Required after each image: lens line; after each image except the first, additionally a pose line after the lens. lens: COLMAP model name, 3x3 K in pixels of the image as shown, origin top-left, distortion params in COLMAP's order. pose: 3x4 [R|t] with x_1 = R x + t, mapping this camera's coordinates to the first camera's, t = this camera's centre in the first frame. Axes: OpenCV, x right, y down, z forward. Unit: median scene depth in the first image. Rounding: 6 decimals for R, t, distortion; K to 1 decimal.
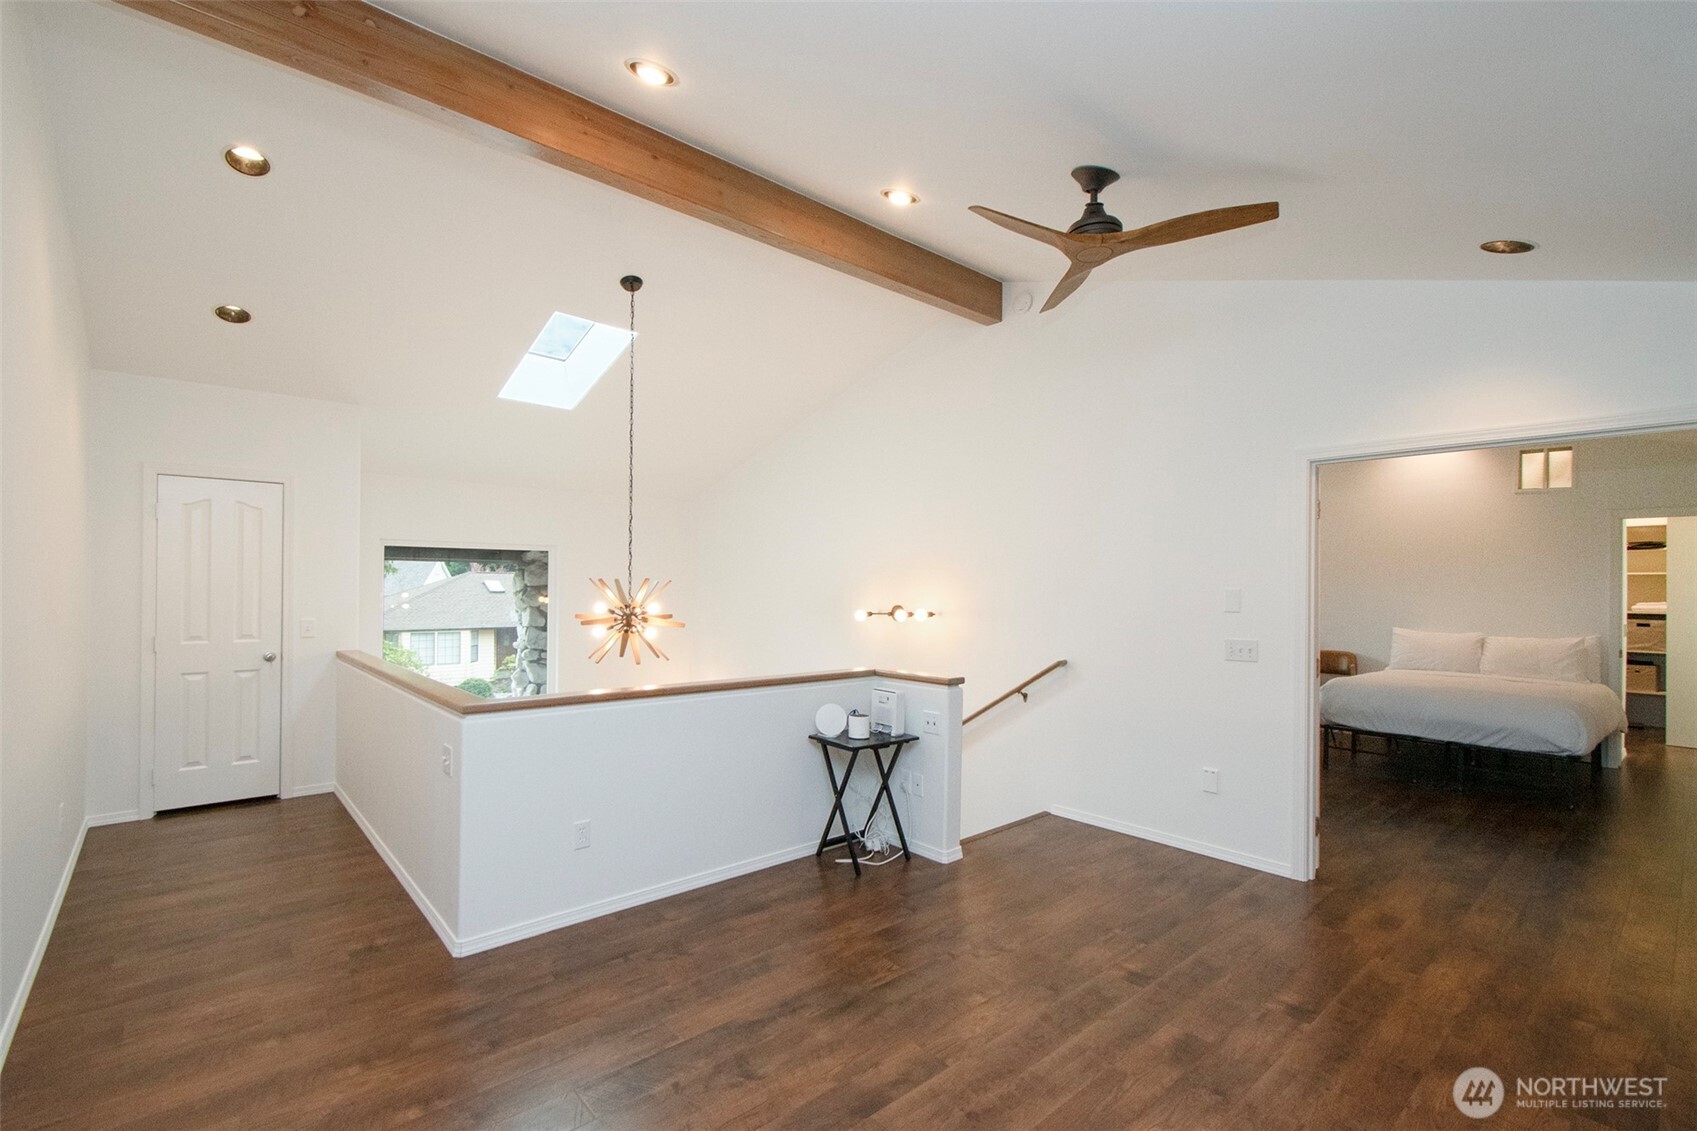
lens RADIAL K [[764.7, 0, 830.0], [0, 764.7, 578.2], [0, 0, 1]] dist [0.001707, -0.001160]
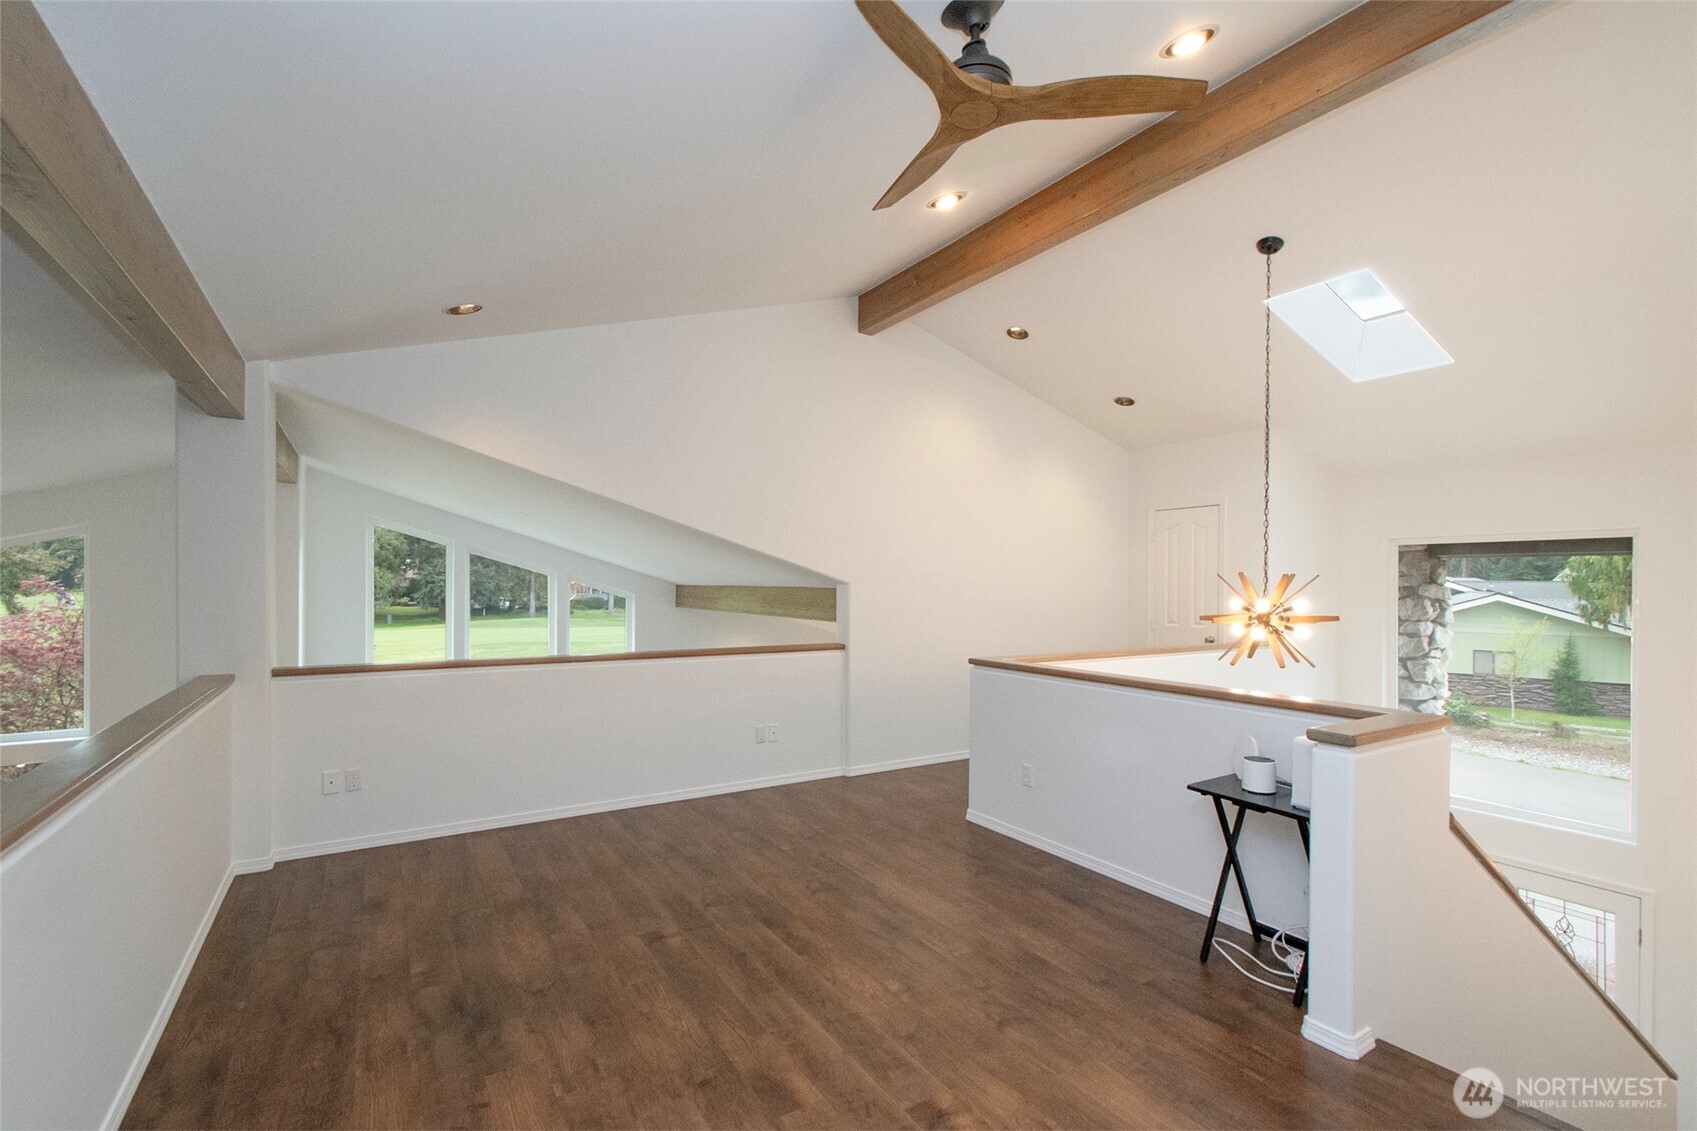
lens RADIAL K [[764.7, 0, 835.7], [0, 764.7, 572.0], [0, 0, 1]] dist [0.001707, -0.001160]
pose [[-0.171593, -0.023920, -0.984877, 1.190056], [0.000780, 0.999702, -0.024416, 0.036159], [0.985168, -0.004958, -0.171523, 1.091606]]
